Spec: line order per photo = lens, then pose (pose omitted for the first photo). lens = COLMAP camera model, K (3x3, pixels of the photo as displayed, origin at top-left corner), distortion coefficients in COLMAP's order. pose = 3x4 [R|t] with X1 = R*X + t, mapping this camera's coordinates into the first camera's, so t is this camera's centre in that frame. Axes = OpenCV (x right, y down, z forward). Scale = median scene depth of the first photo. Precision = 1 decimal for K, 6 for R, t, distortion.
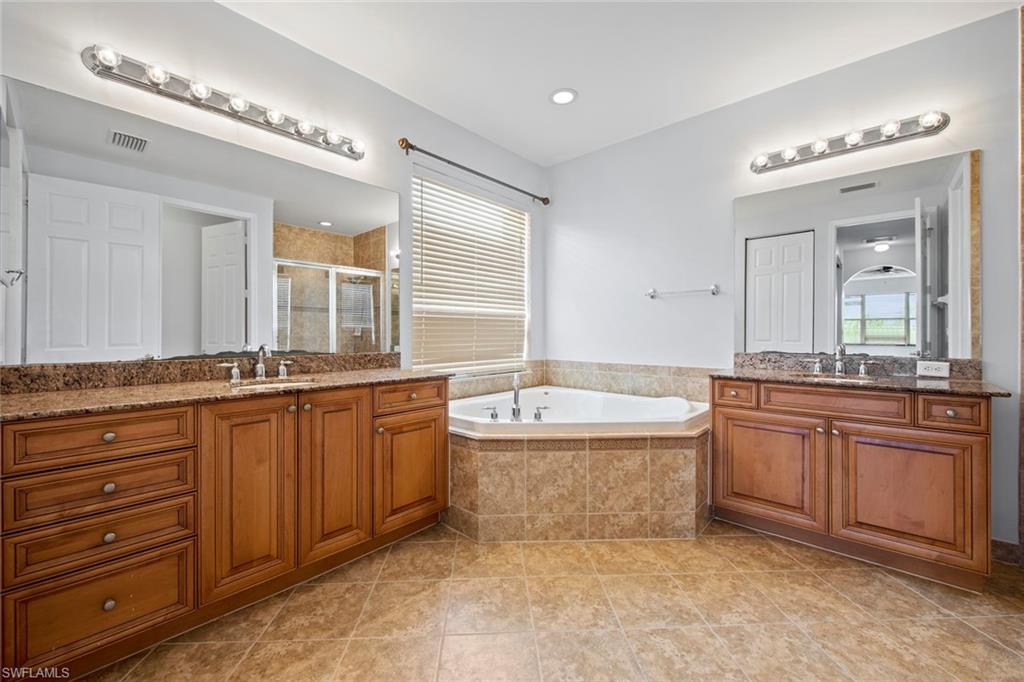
lens RADIAL K [[398.9, 0, 513.1], [0, 398.9, 333.6], [0, 0, 1]] dist [0.005793, -0.004313]
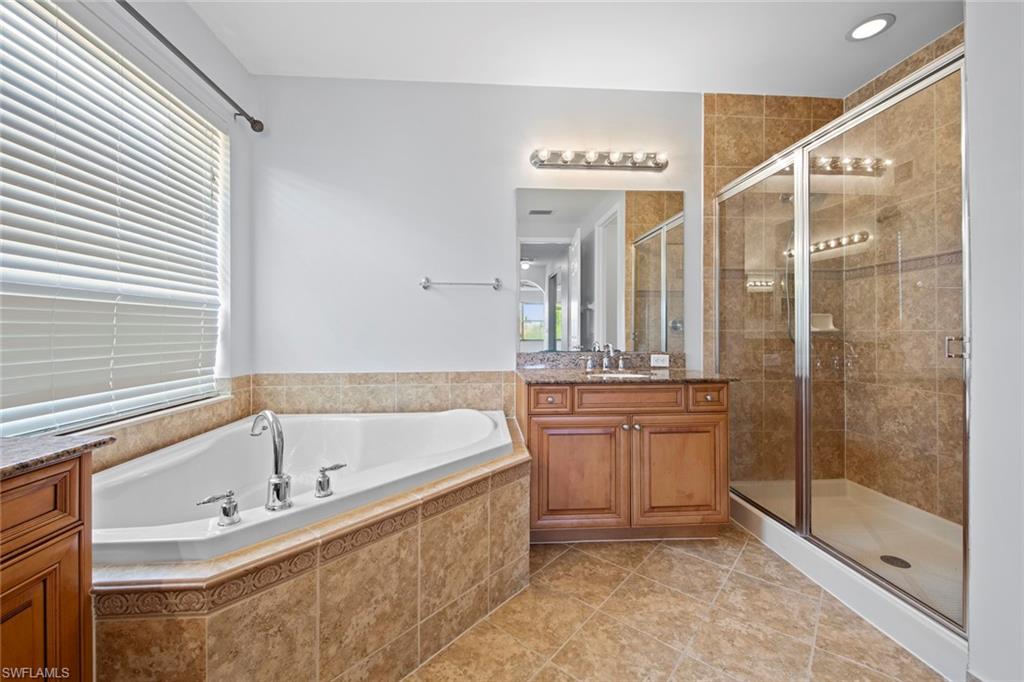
lens RADIAL K [[398.9, 0, 505.7], [0, 398.9, 329.2], [0, 0, 1]] dist [0.005793, -0.004313]
pose [[0.702432, 0.001431, 0.711750, -0.159119], [0.002572, 0.999986, -0.004549, -0.004434], [-0.711747, 0.005026, 0.702418, 0.455241]]
